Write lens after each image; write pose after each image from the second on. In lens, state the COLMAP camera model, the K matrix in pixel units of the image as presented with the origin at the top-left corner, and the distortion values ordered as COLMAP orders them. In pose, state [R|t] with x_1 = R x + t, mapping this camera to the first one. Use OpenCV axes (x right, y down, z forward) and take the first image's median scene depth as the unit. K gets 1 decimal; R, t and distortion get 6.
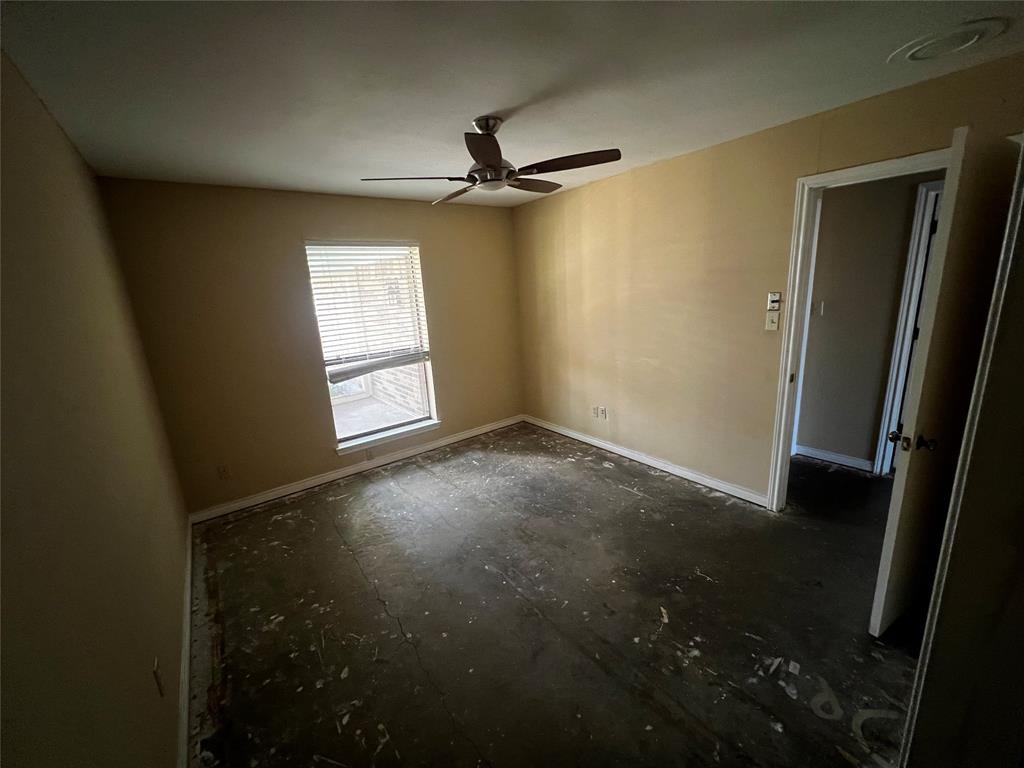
lens RADIAL K [[407.6, 0, 510.9], [0, 407.6, 382.7], [0, 0, 1]] dist [-0.007087, 0.001059]
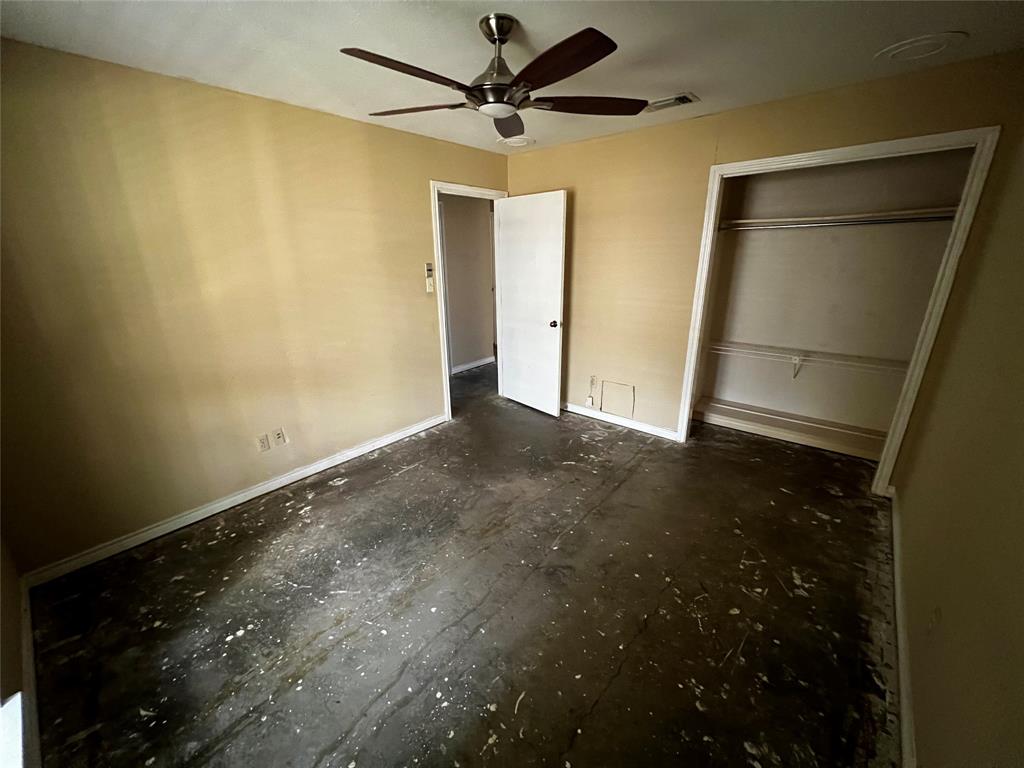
lens RADIAL K [[407.6, 0, 510.1], [0, 407.6, 384.7], [0, 0, 1]] dist [-0.007087, 0.001059]
pose [[-0.206345, -0.248951, 0.946280, -0.616458], [0.251928, 0.920971, 0.297228, -0.145686], [-0.945491, 0.299726, -0.127320, 0.821618]]
